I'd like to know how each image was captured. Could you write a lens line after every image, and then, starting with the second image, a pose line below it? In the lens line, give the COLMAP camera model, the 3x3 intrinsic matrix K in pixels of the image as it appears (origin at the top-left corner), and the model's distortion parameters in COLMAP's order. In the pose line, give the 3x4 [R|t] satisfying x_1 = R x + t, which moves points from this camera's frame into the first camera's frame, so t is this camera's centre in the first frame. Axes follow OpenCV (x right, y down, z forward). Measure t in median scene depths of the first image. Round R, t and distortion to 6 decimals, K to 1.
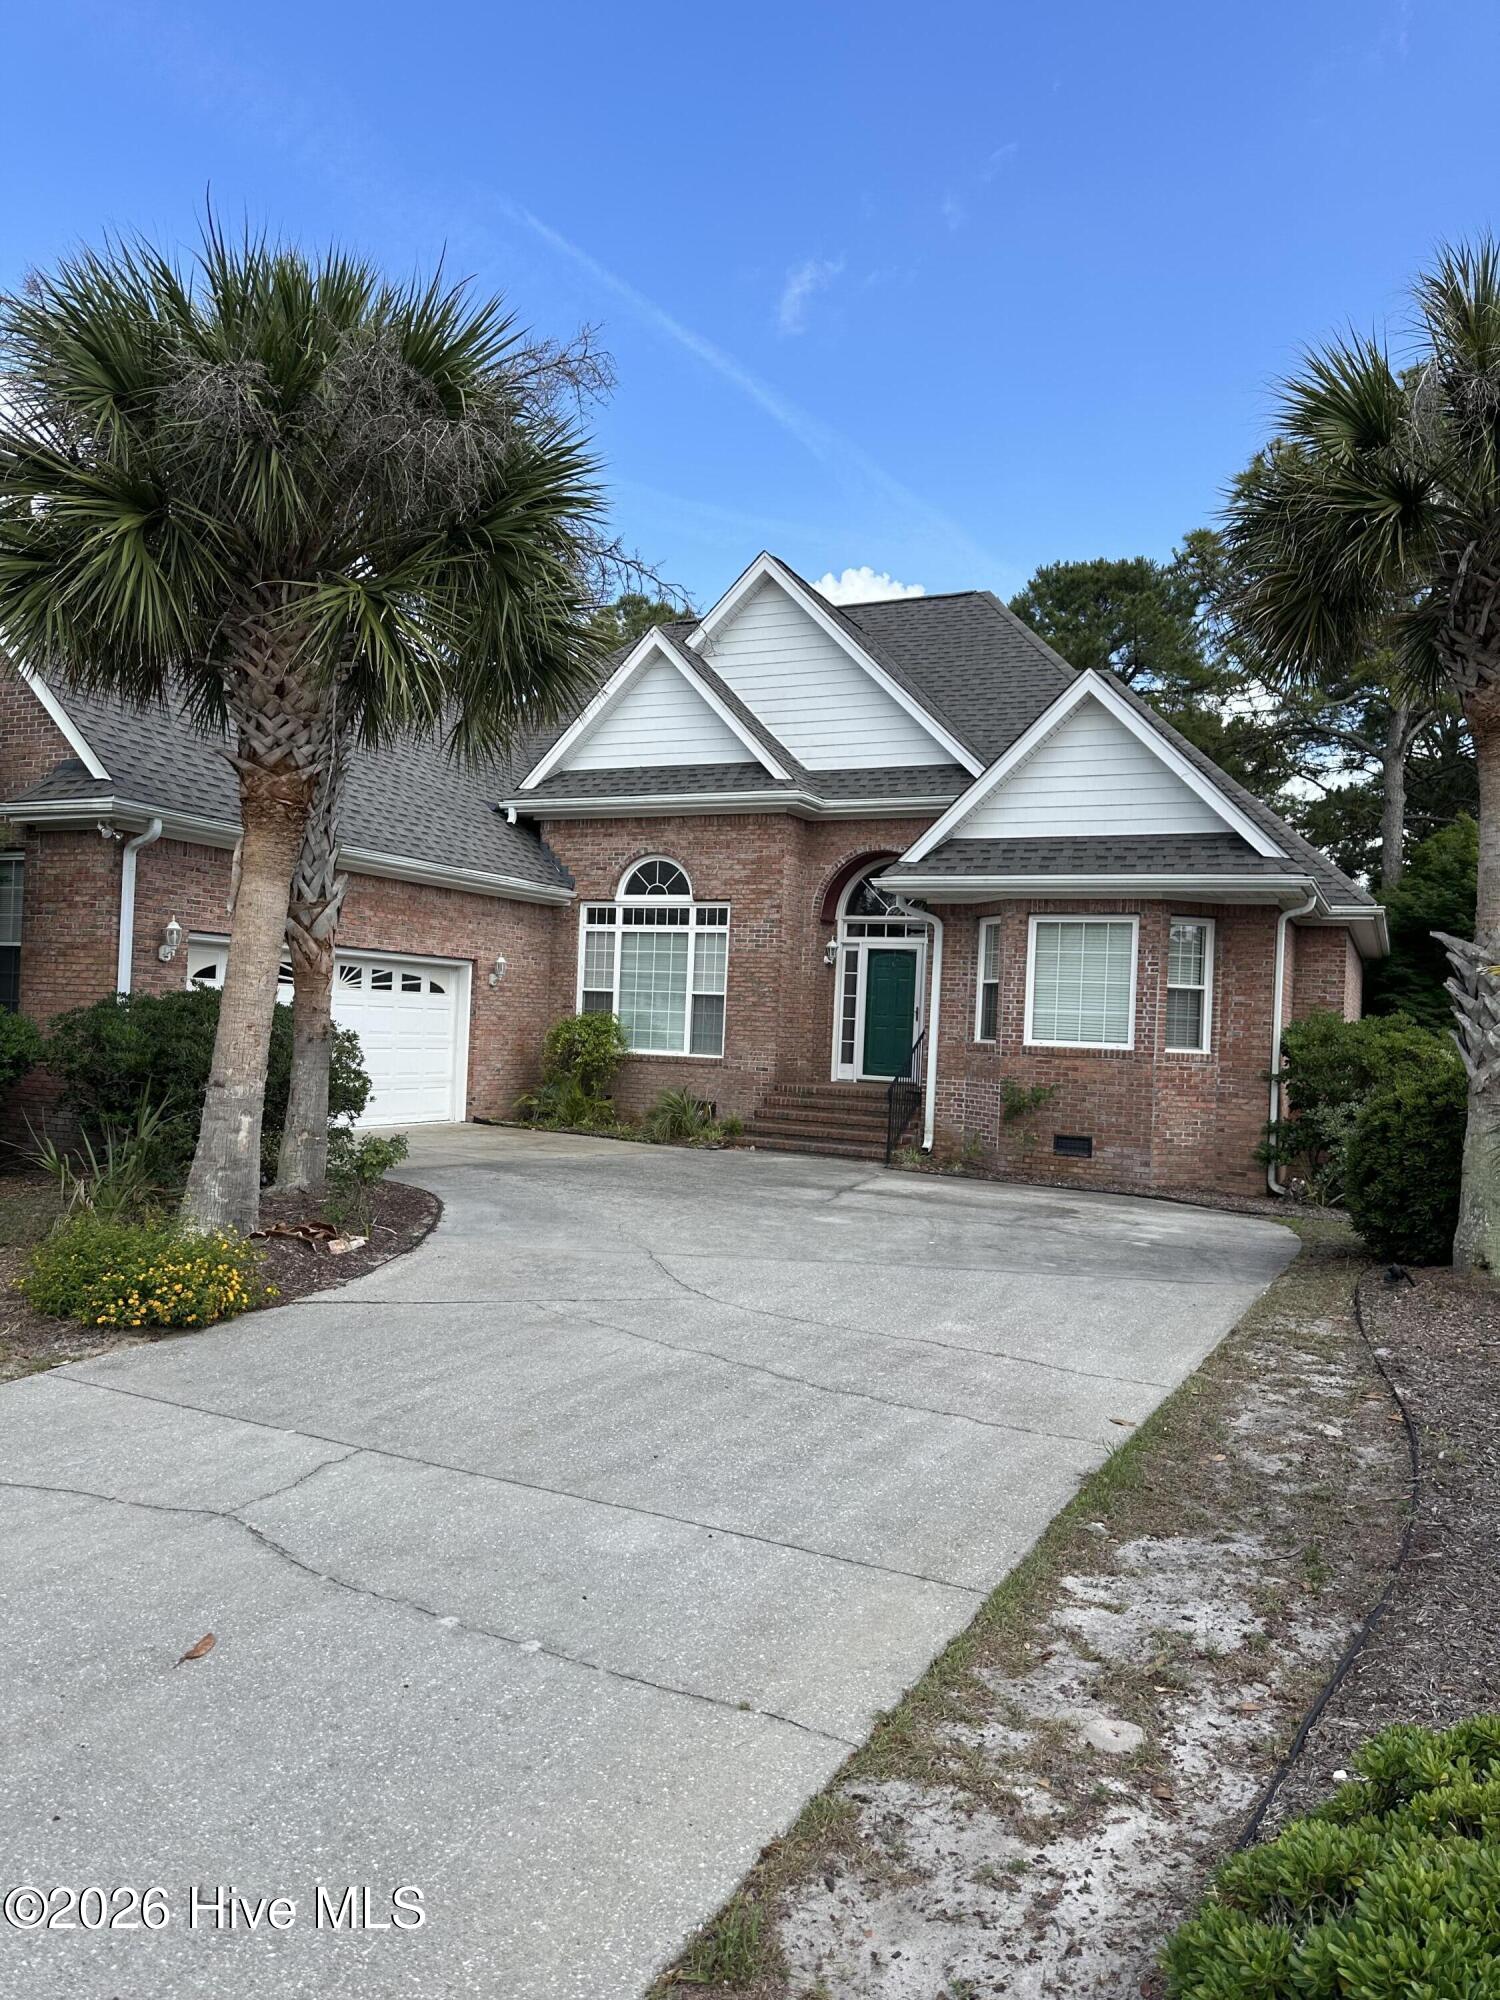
lens RADIAL K [[1415.5, 0, 743.4], [0, 1415.5, 995.5], [0, 0, 1]] dist [0.041670, -0.049765]
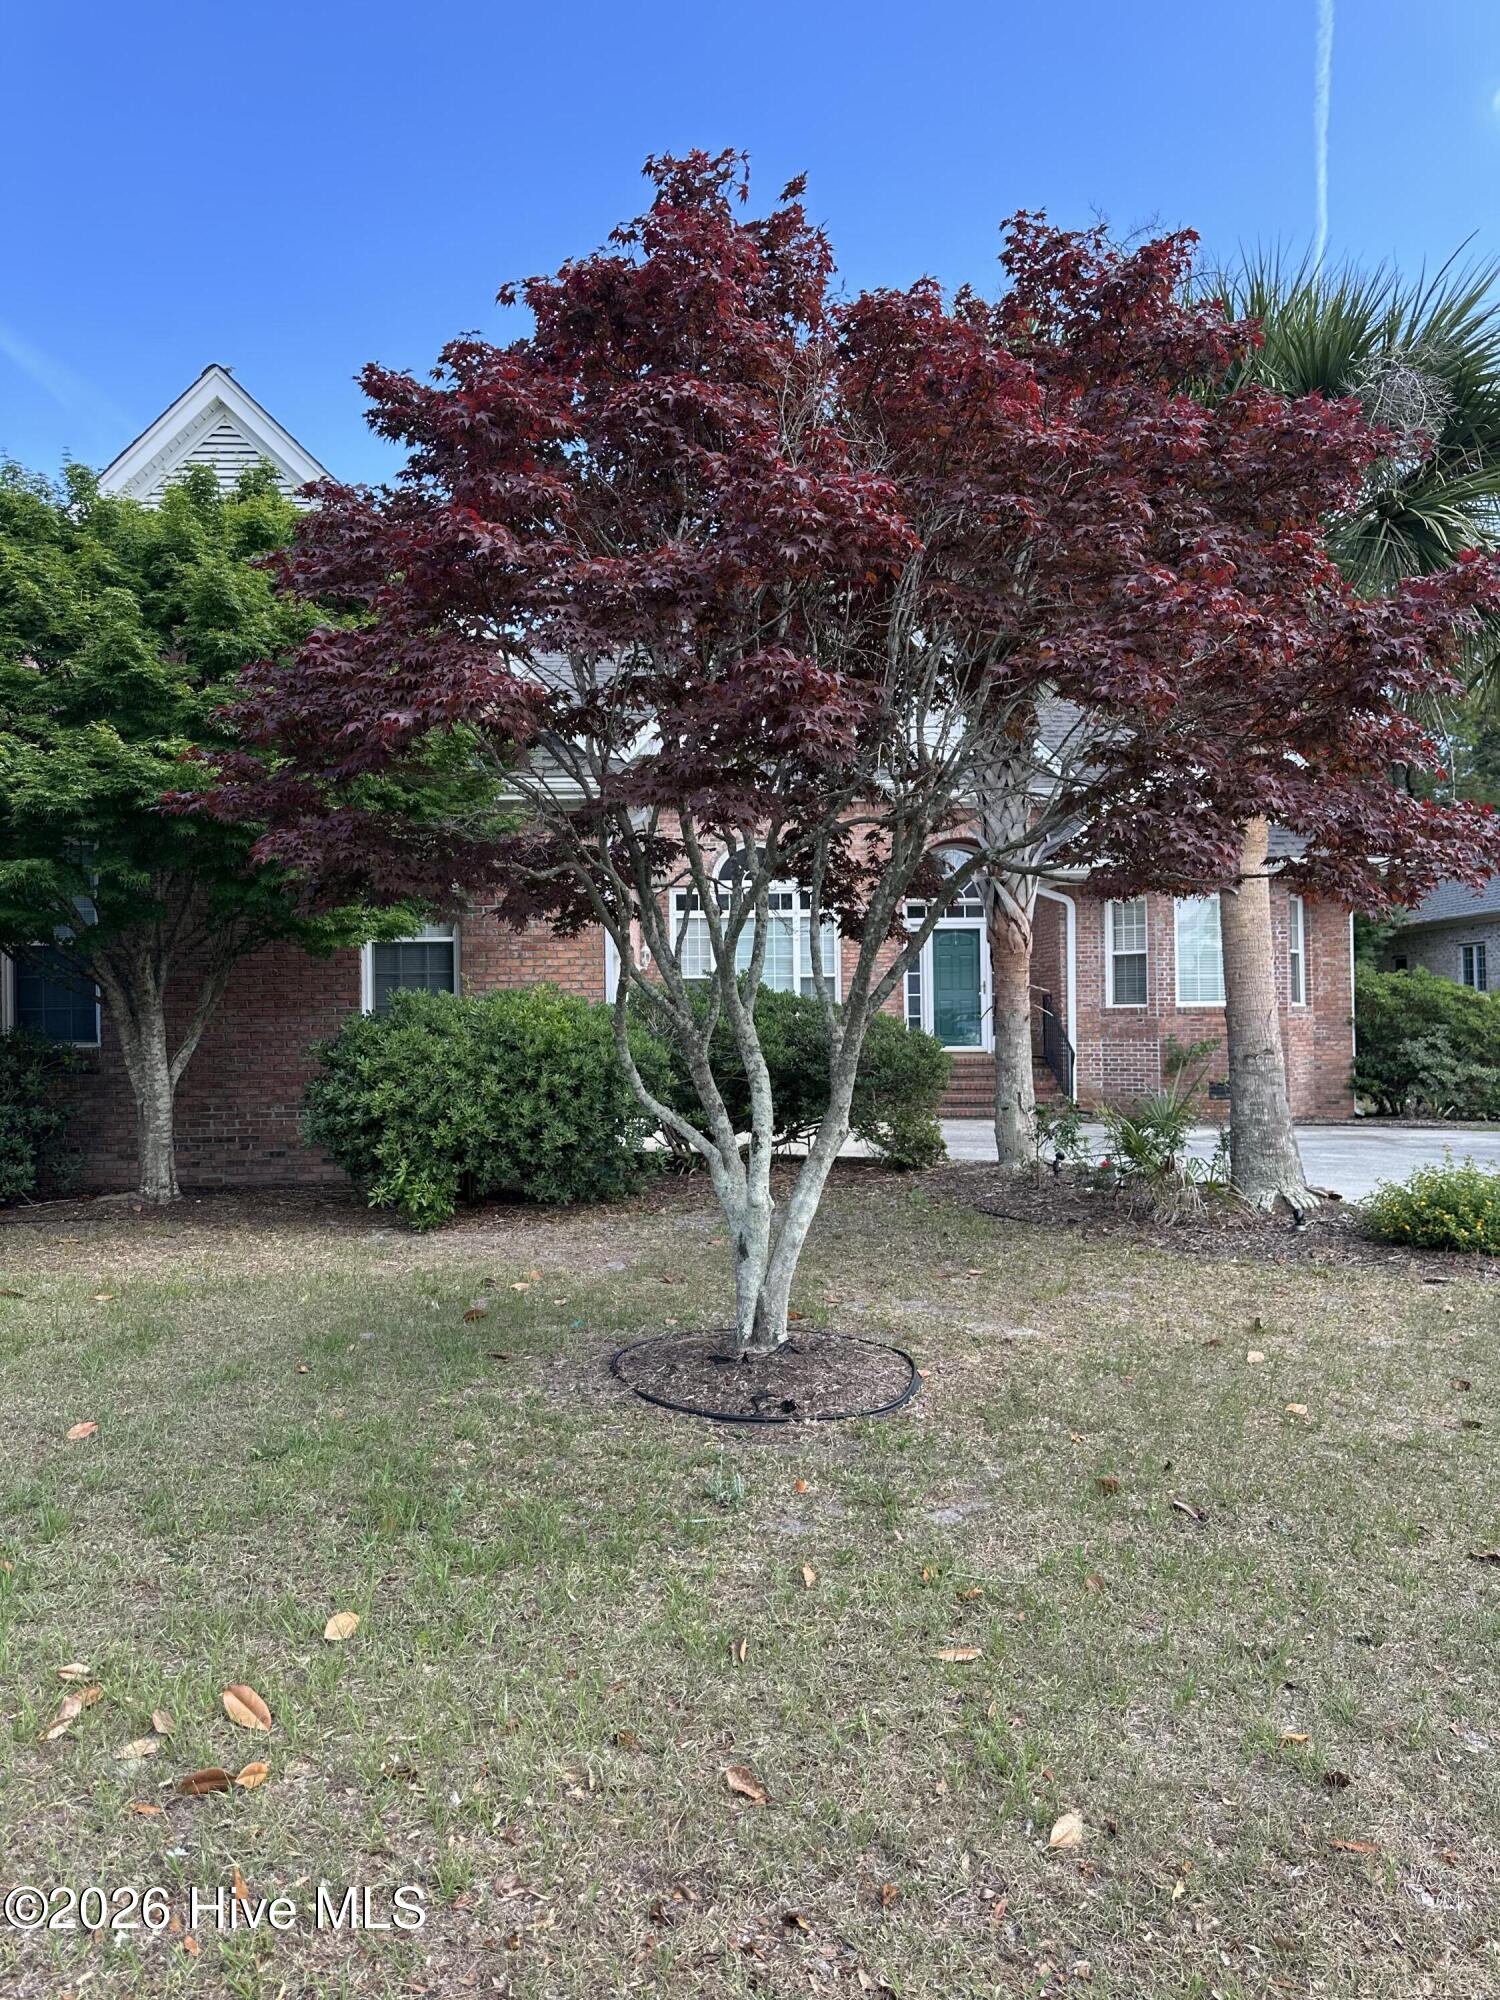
lens RADIAL K [[1415.5, 0, 743.4], [0, 1415.5, 995.5], [0, 0, 1]] dist [0.041670, -0.049765]
pose [[0.886633, -0.044145, 0.460361, -0.645077], [0.041517, 0.999012, 0.015838, -0.006970], [-0.460605, 0.005070, 0.887590, 0.140203]]
